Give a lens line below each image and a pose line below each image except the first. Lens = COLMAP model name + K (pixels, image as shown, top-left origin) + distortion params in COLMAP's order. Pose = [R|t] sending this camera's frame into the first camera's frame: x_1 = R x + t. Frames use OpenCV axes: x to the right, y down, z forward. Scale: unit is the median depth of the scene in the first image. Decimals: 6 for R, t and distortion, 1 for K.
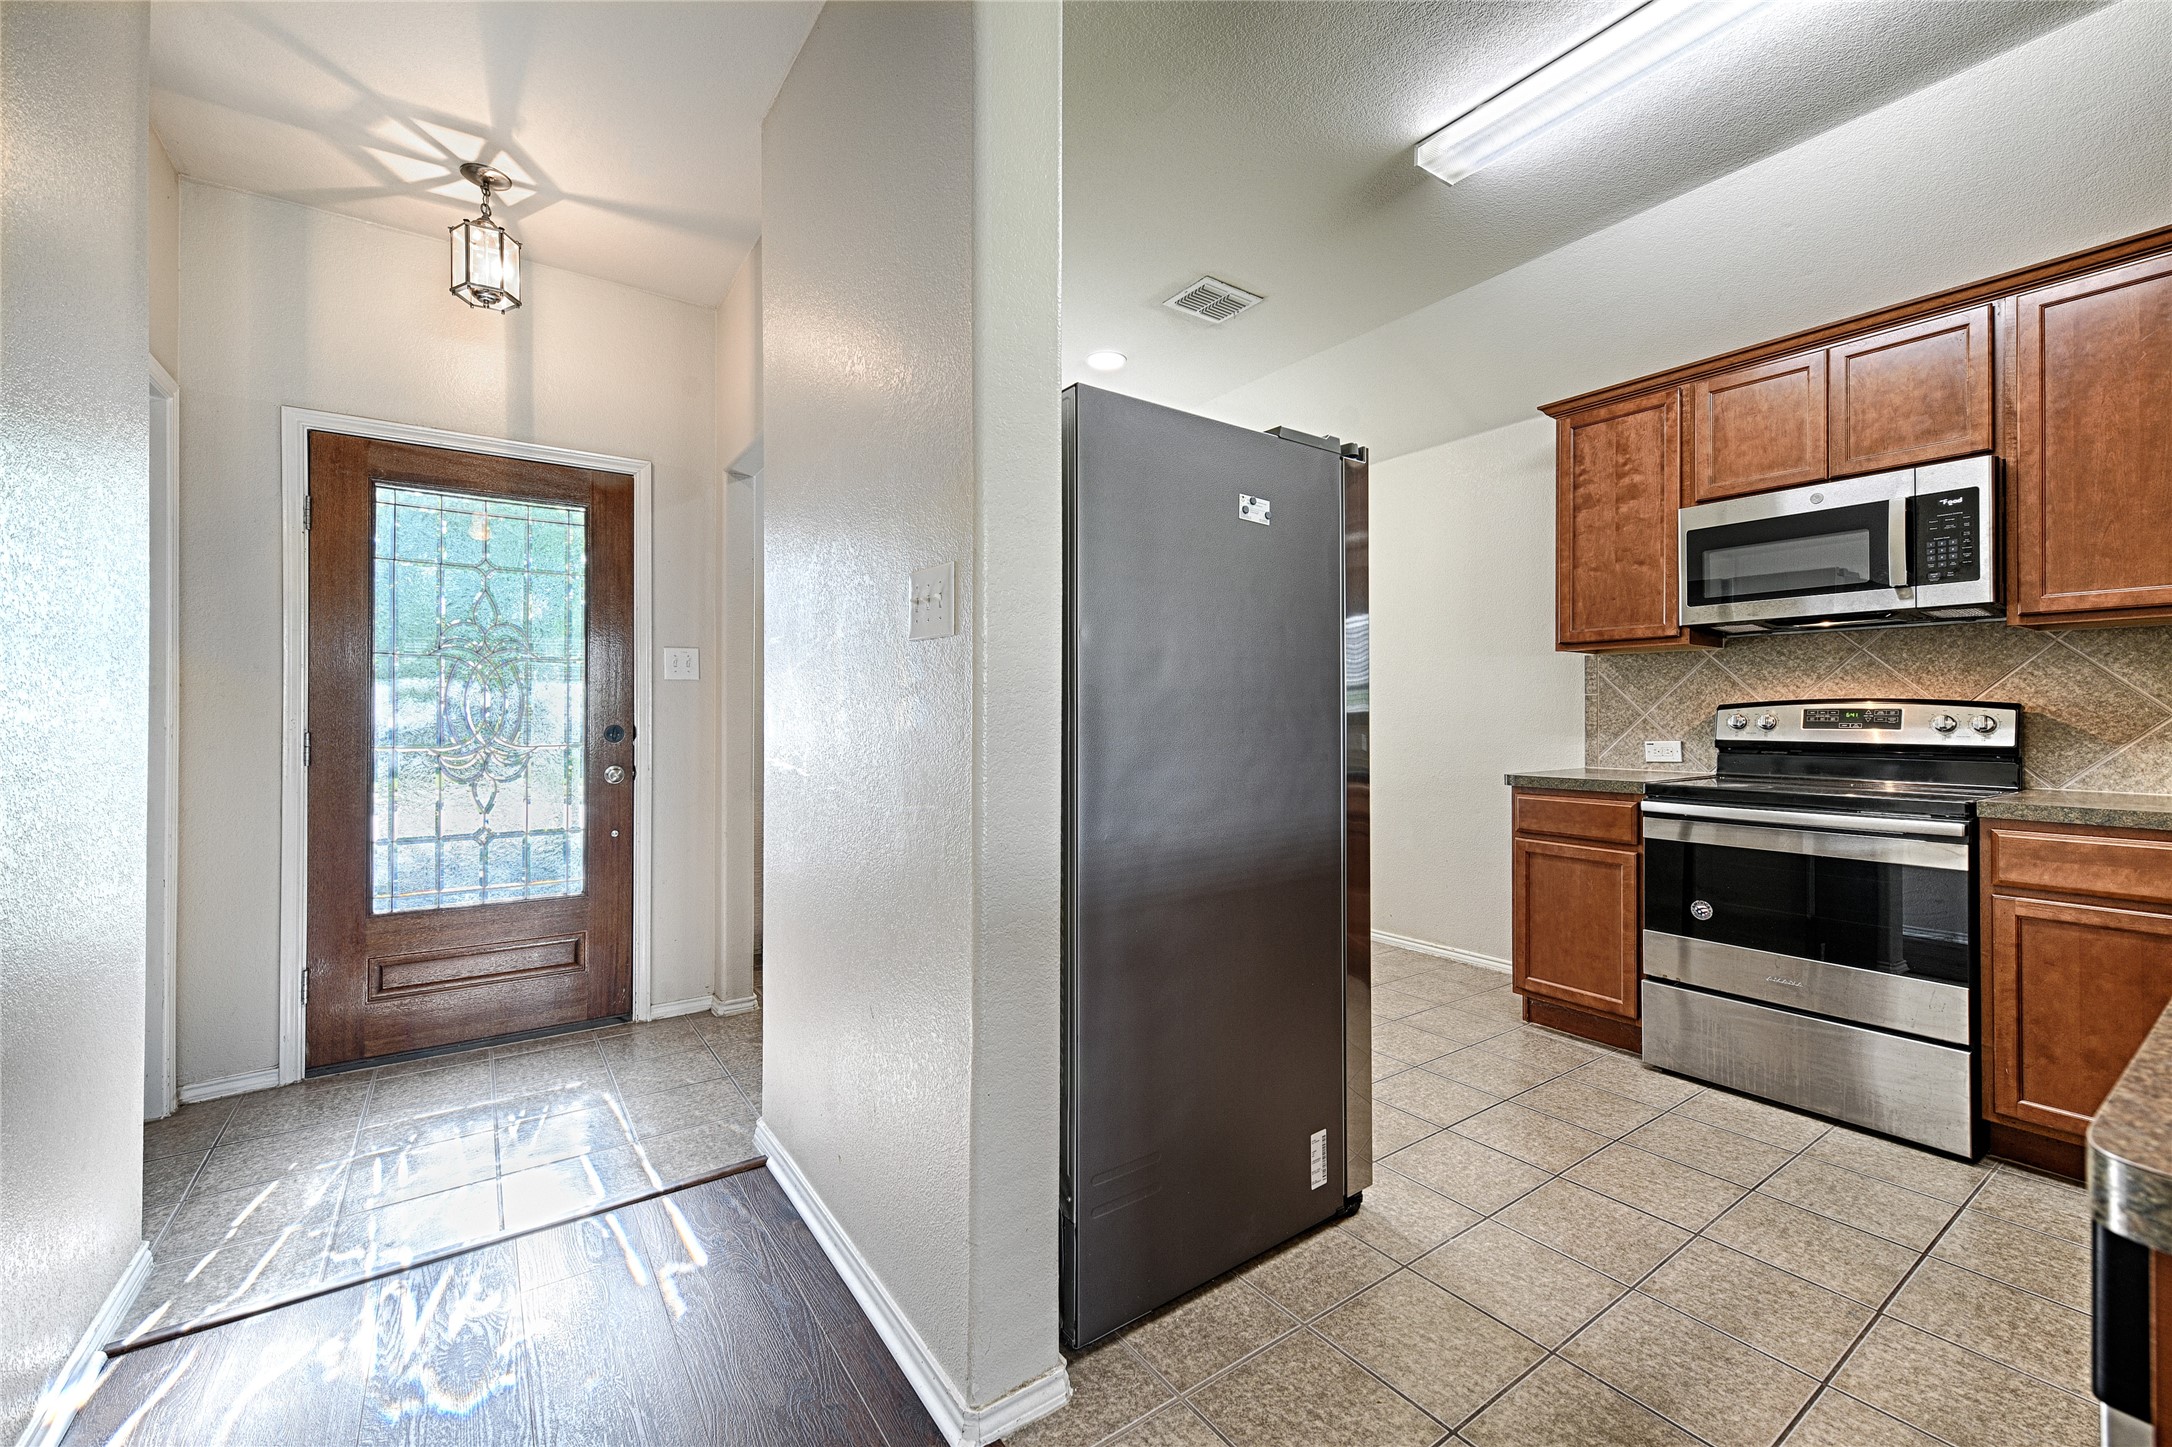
lens RADIAL K [[891.7, 0, 1085.1], [0, 891.7, 705.9], [0, 0, 1]] dist [-0.000347, -0.000407]
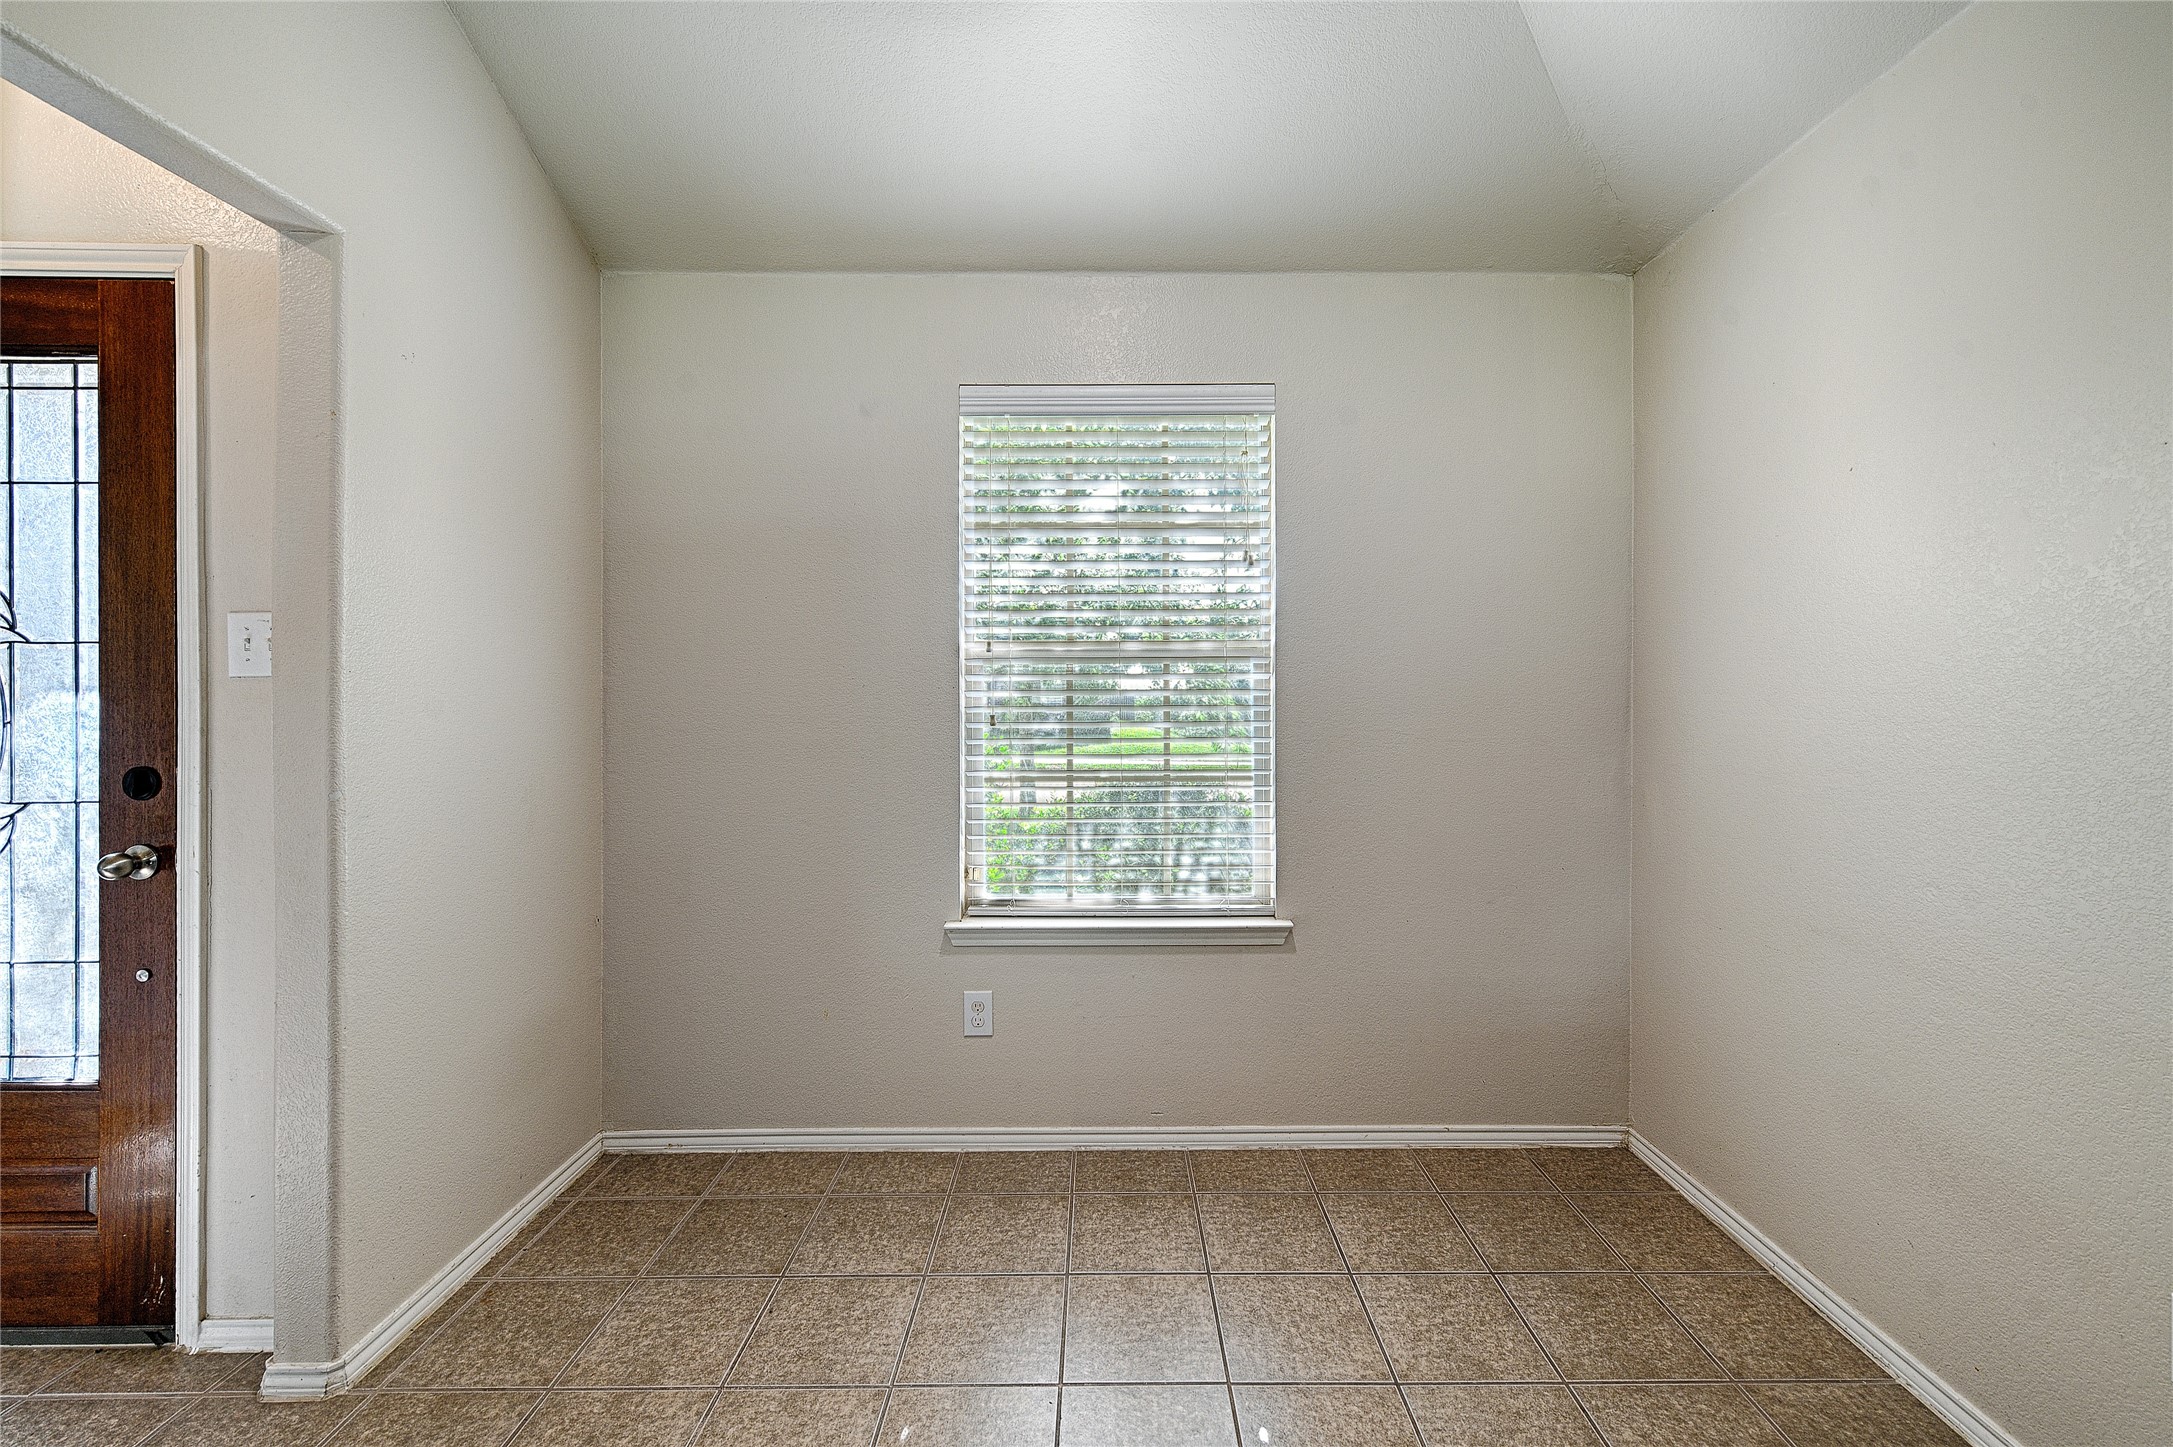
lens RADIAL K [[892.1, 0, 1085.6], [0, 892.1, 705.9], [0, 0, 1]] dist [-0.000347, -0.000407]
pose [[0.817746, 0.006403, -0.575543, 0.264181], [0.004011, 0.999850, 0.016822, -0.025099], [0.575565, -0.016065, 0.817598, 1.070351]]
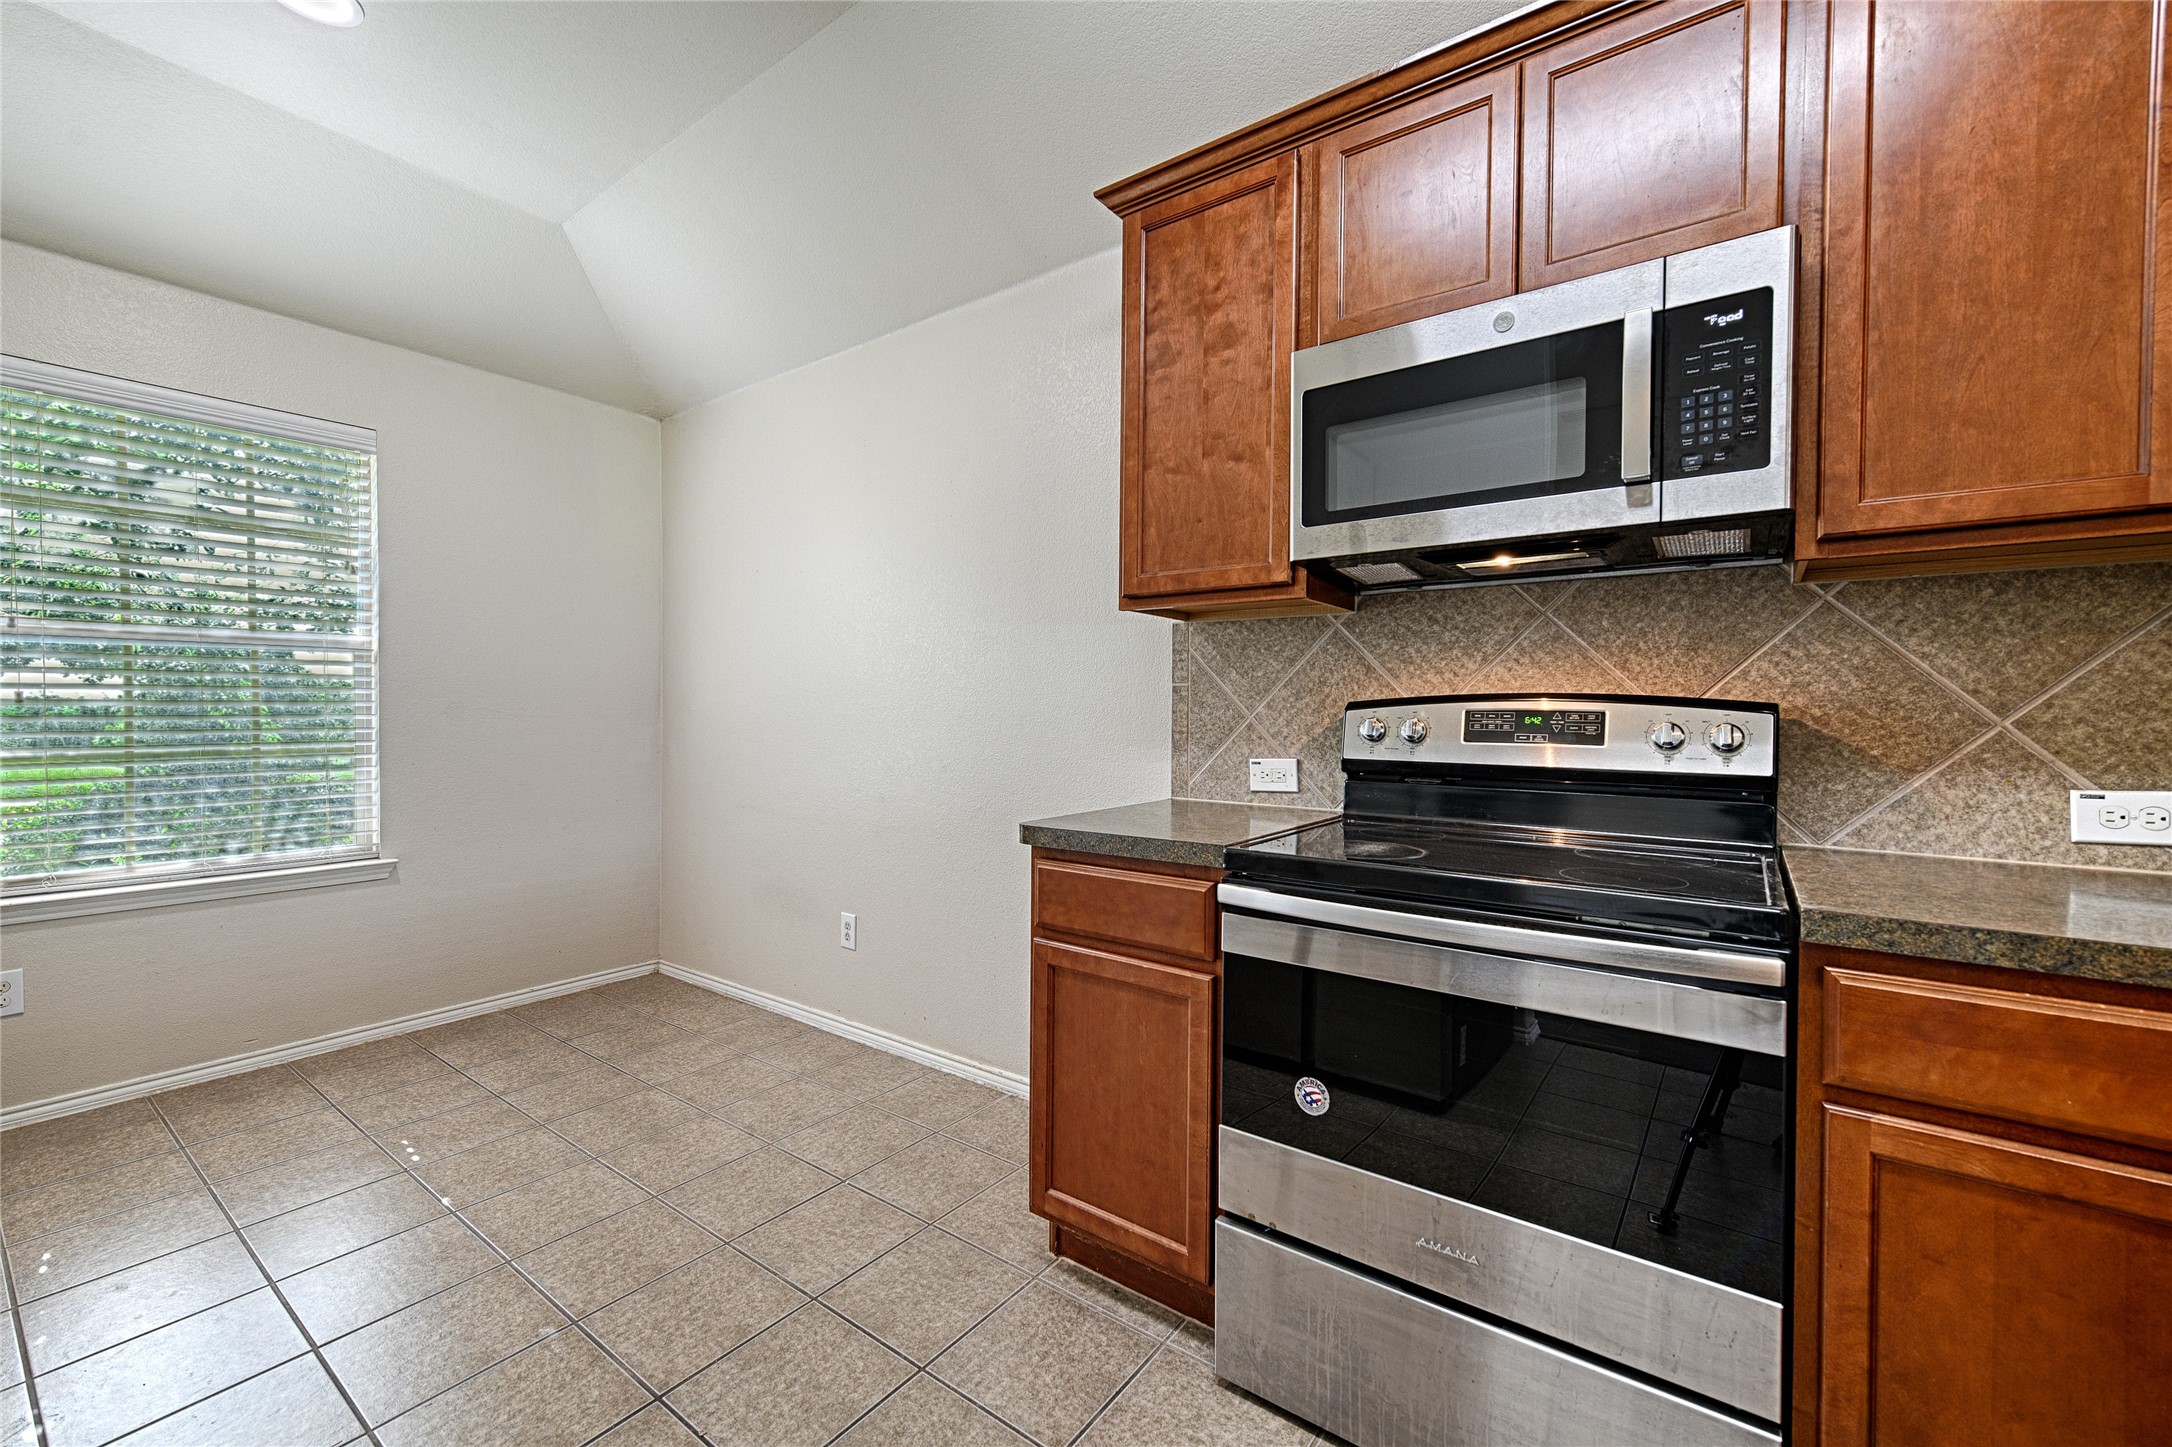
lens RADIAL K [[883.5, 0, 1109.6], [0, 883.5, 716.3], [0, 0, 1]] dist [0.000618, -0.000075]
pose [[0.940069, 0.003728, 0.340963, 0.392241], [-0.009509, 0.999838, 0.015285, 0.000974], [-0.340851, -0.017611, 0.939952, 0.543389]]
